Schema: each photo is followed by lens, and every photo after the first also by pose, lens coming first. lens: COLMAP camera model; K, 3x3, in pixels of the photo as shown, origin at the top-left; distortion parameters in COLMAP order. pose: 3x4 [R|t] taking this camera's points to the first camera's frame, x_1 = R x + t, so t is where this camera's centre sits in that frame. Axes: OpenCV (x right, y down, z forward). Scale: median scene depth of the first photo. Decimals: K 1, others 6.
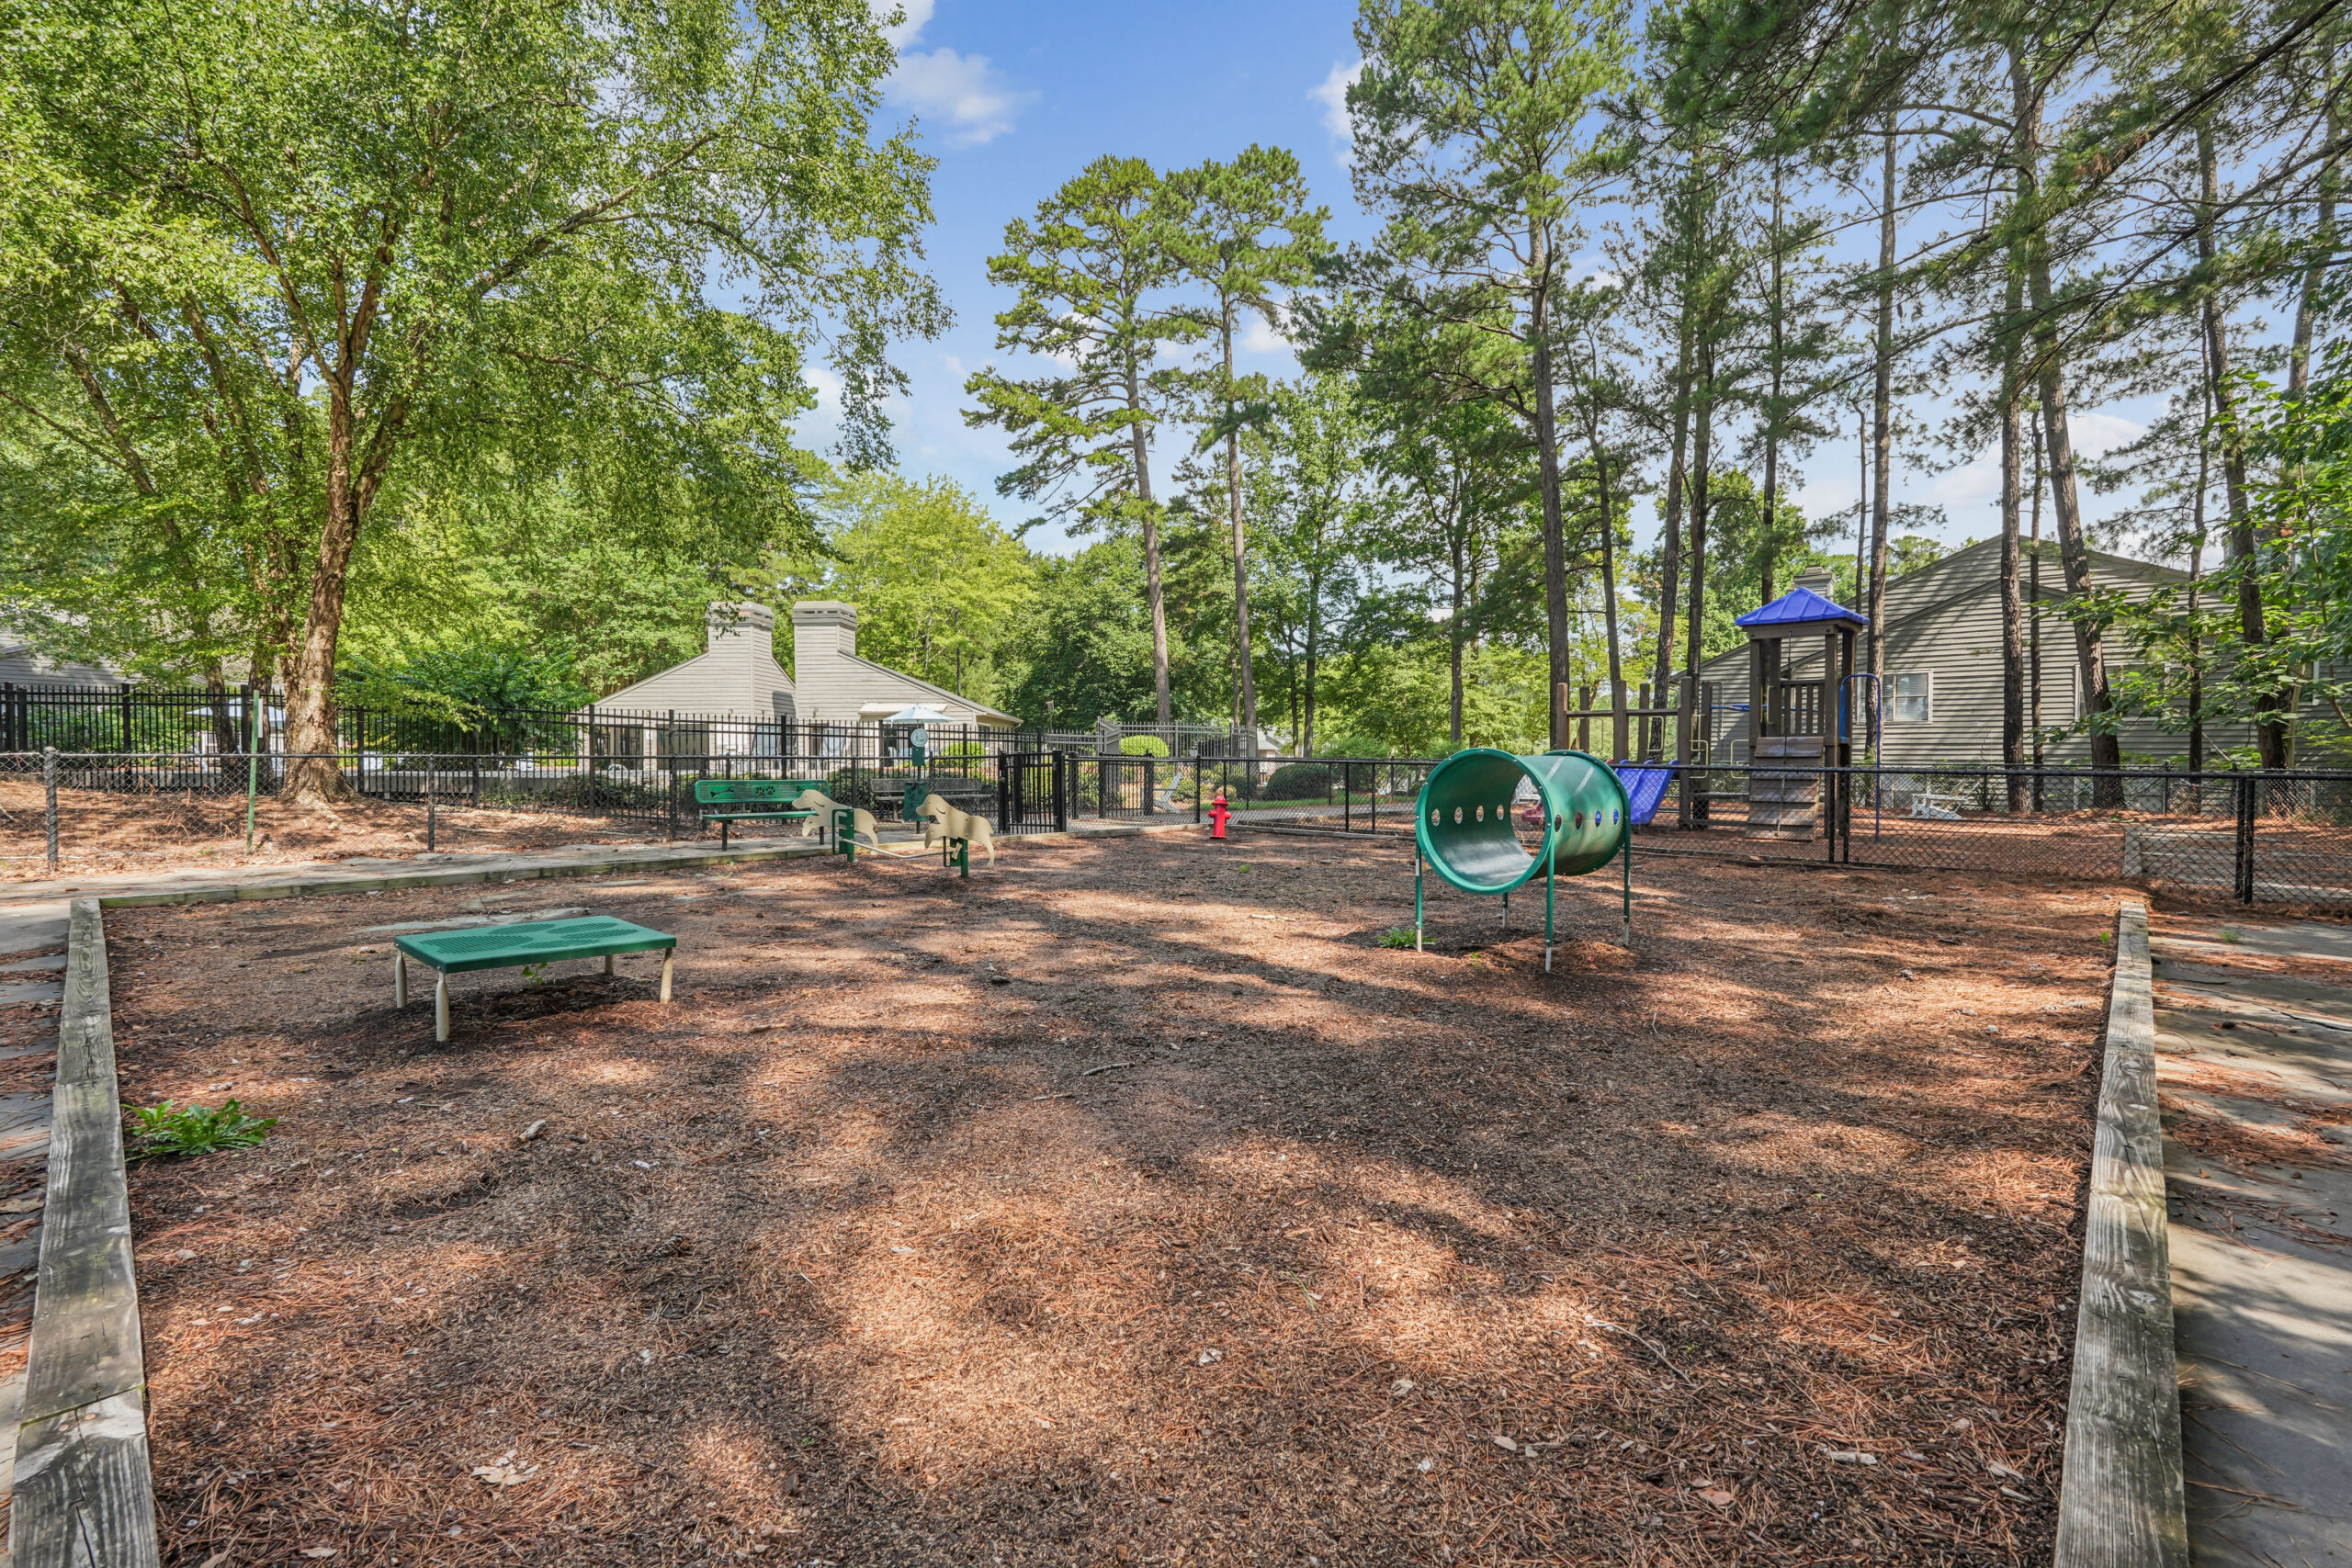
lens RADIAL K [[1073.8, 0, 1176.0], [0, 1073.8, 784.0], [0, 0, 1]] dist [0.000999, 0.000046]
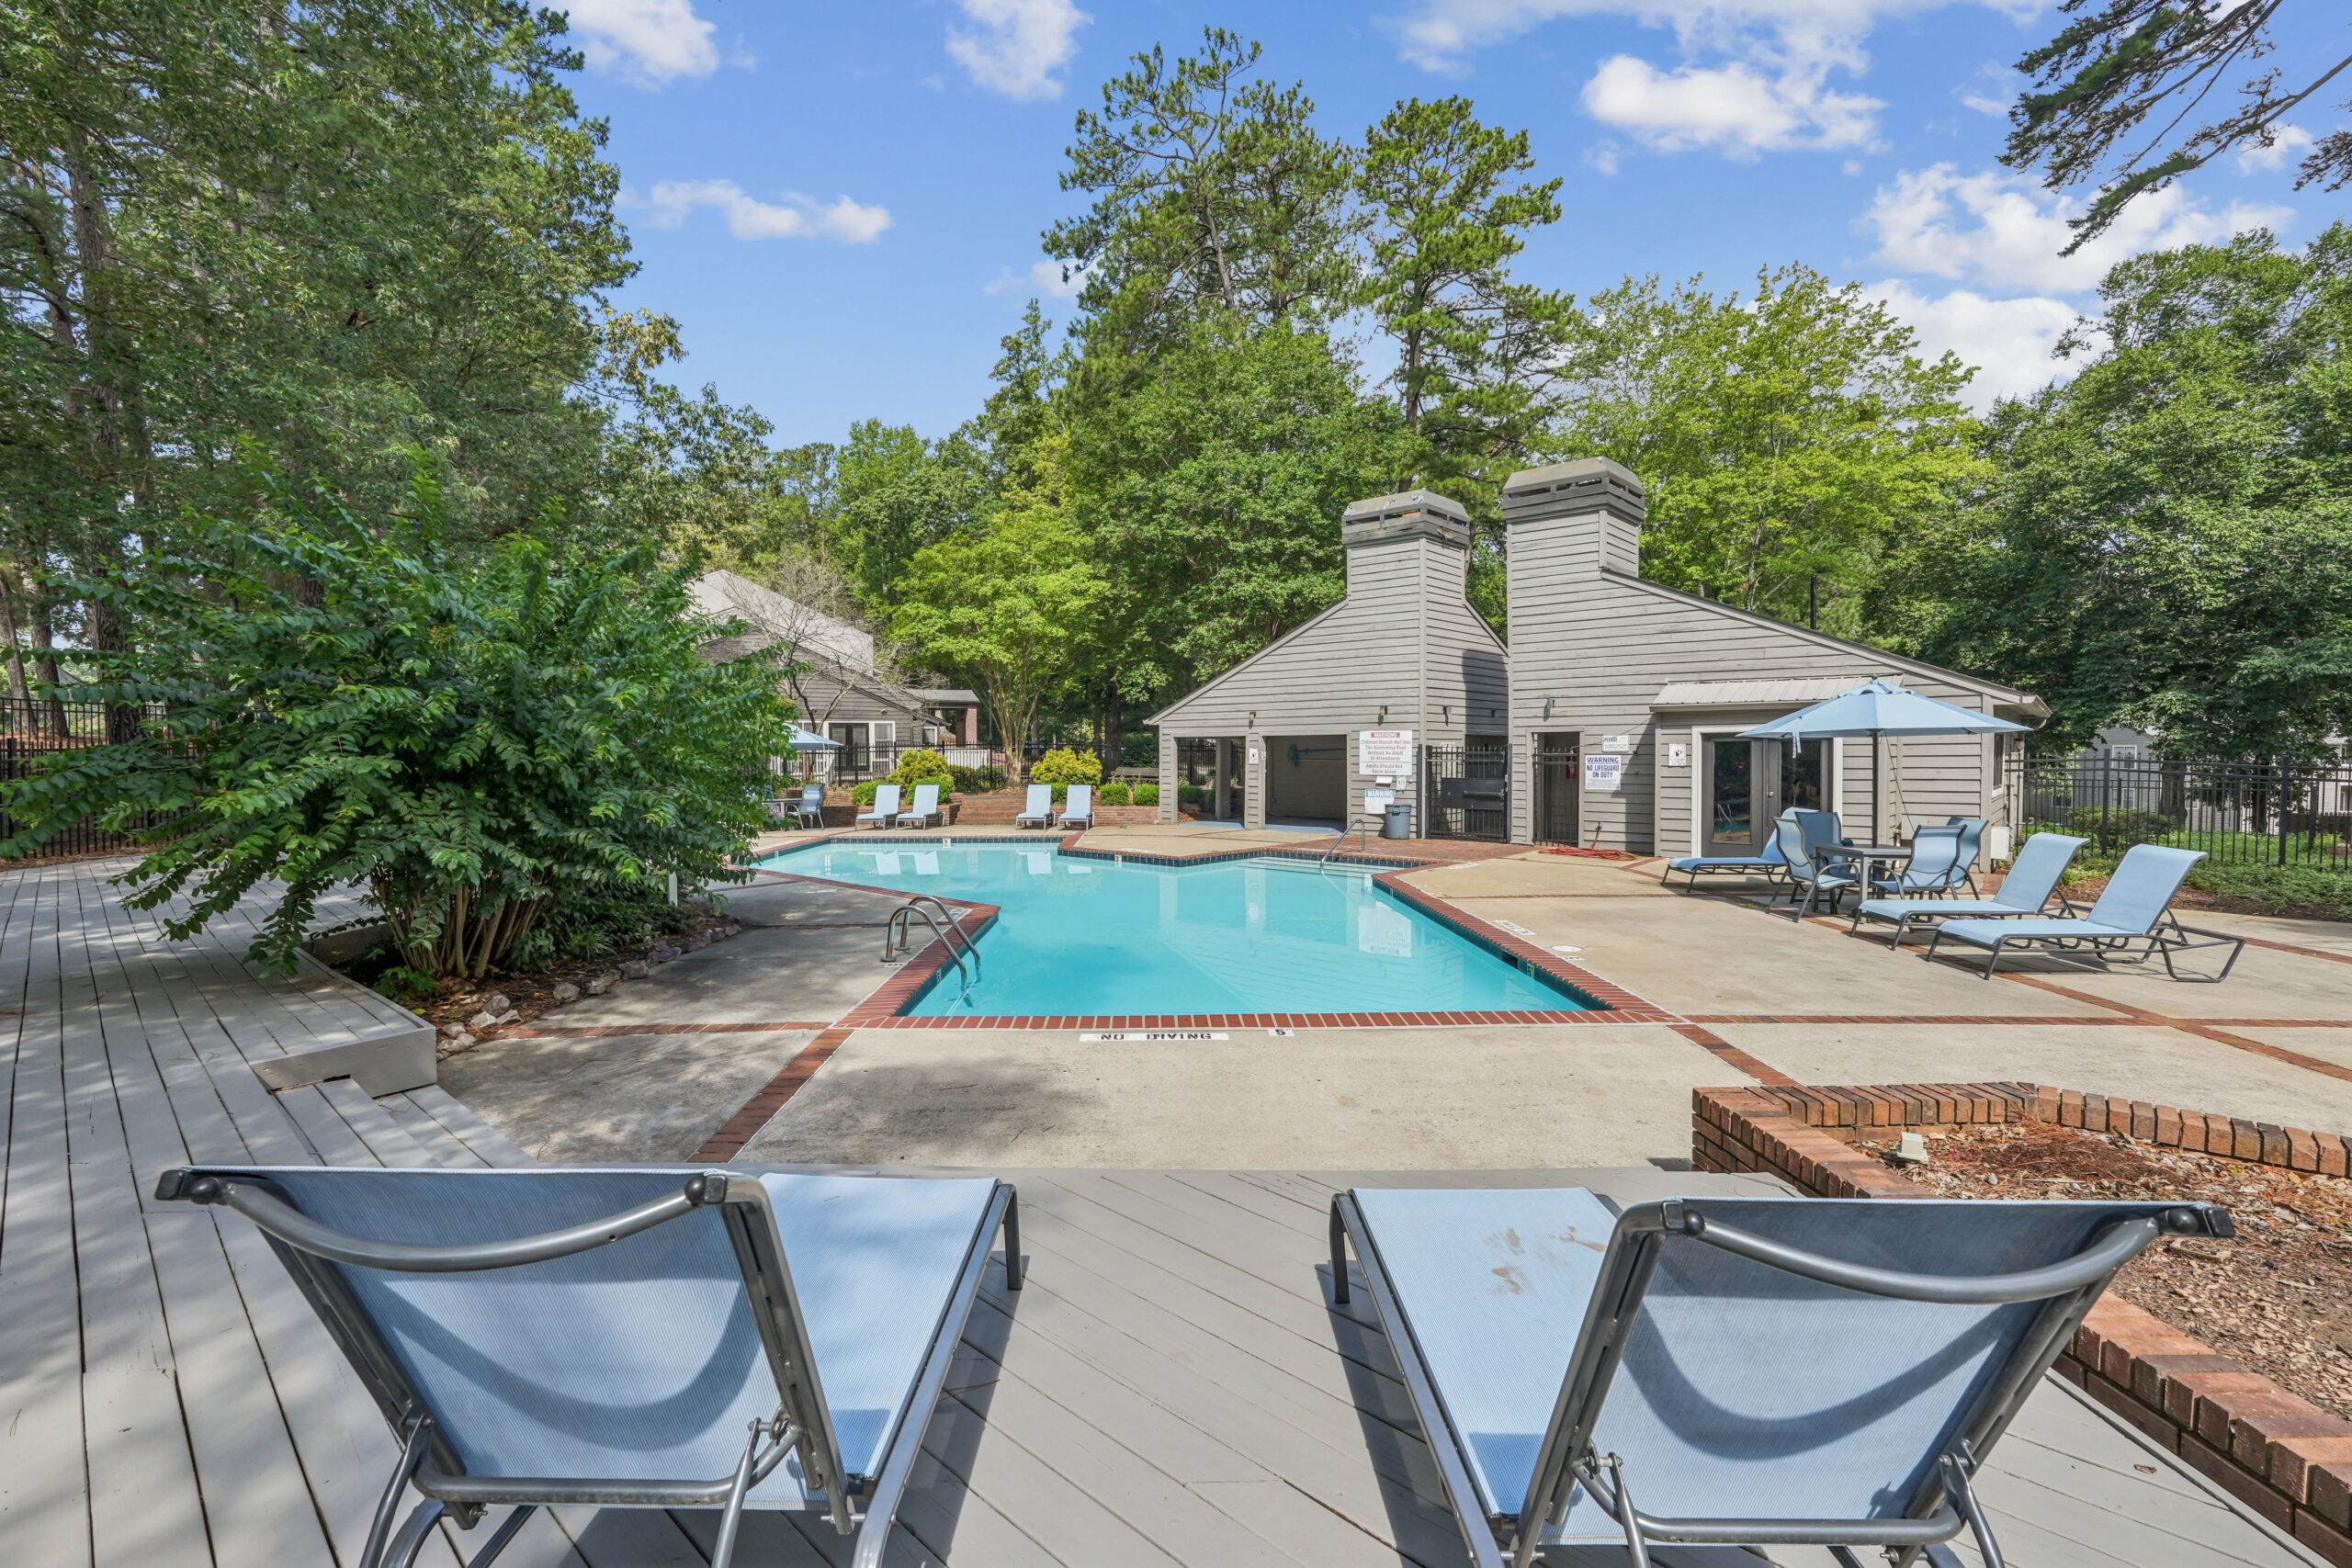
lens RADIAL K [[1073.8, 0, 1176.0], [0, 1073.8, 784.0], [0, 0, 1]] dist [0.000999, 0.000046]
pose [[0.797226, 0.018539, -0.603396, -0.165732], [-0.012357, 0.999820, 0.014393, -0.034708], [0.603554, -0.004018, 0.797312, 0.481245]]
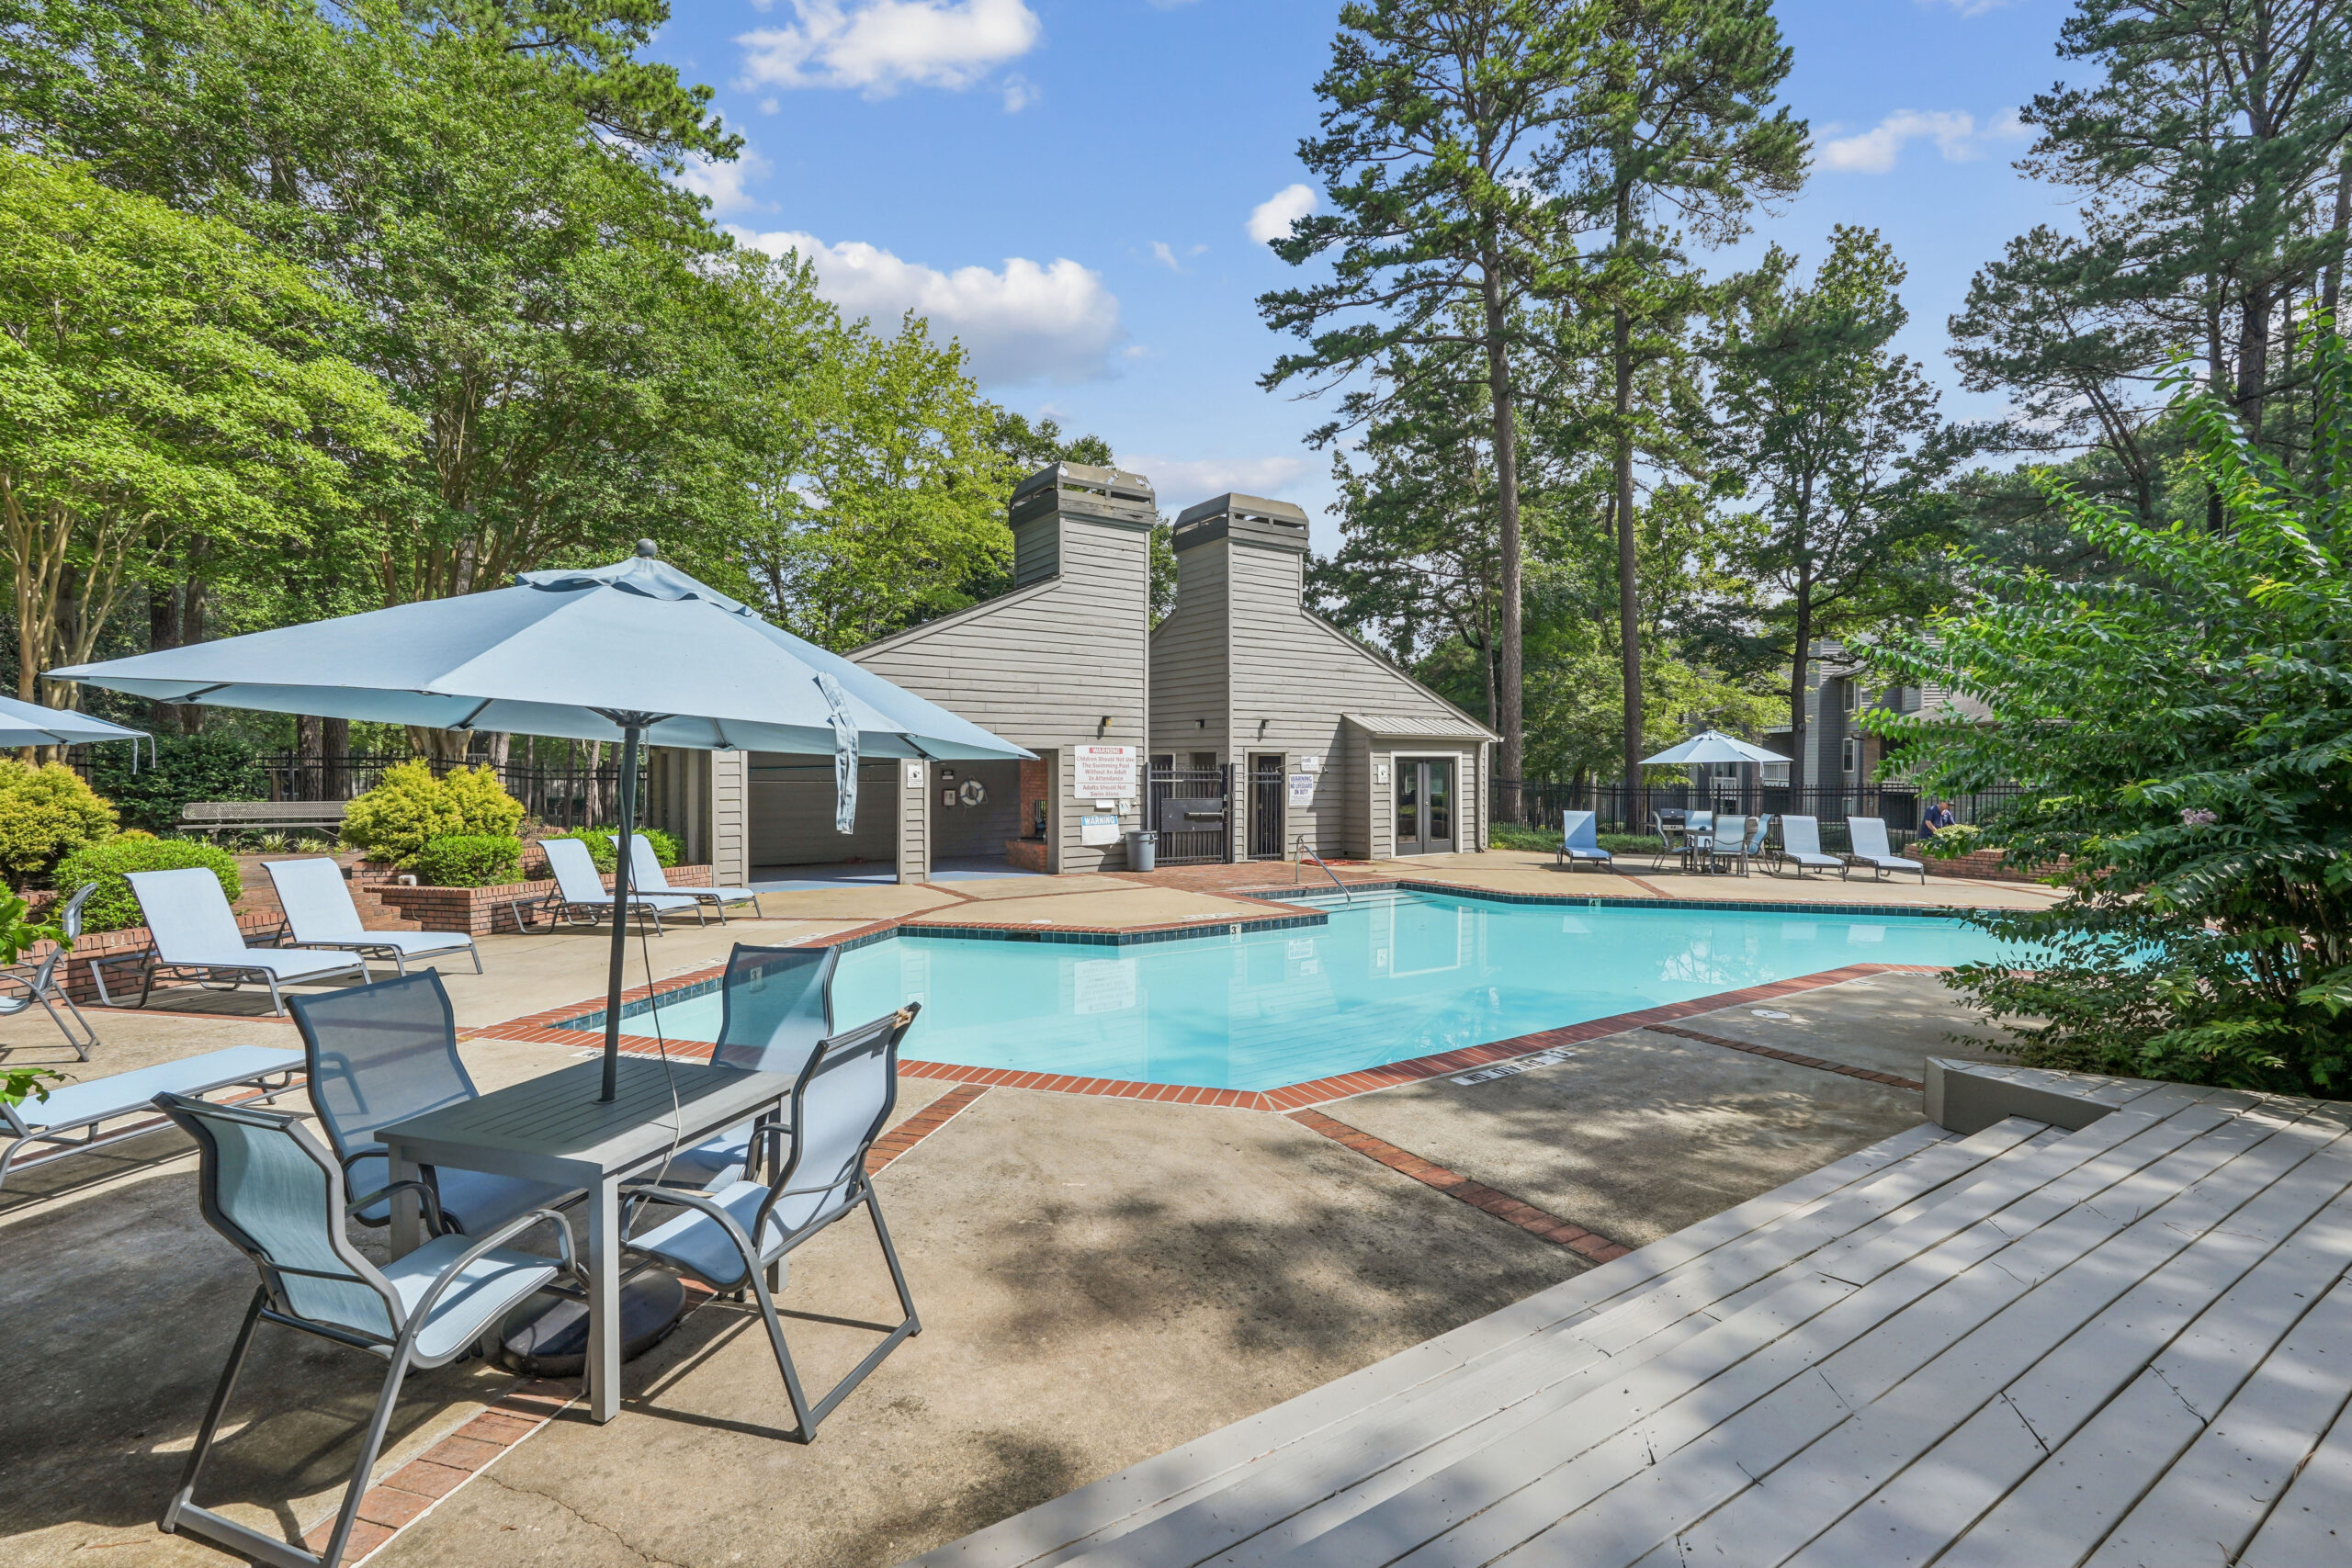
lens RADIAL K [[1073.8, 0, 1176.0], [0, 1073.8, 784.0], [0, 0, 1]] dist [0.000999, 0.000046]
pose [[0.789207, -0.004735, 0.614109, -0.614771], [0.007909, 0.999966, -0.002453, -0.037114], [-0.614076, 0.006793, 0.789218, 0.584409]]
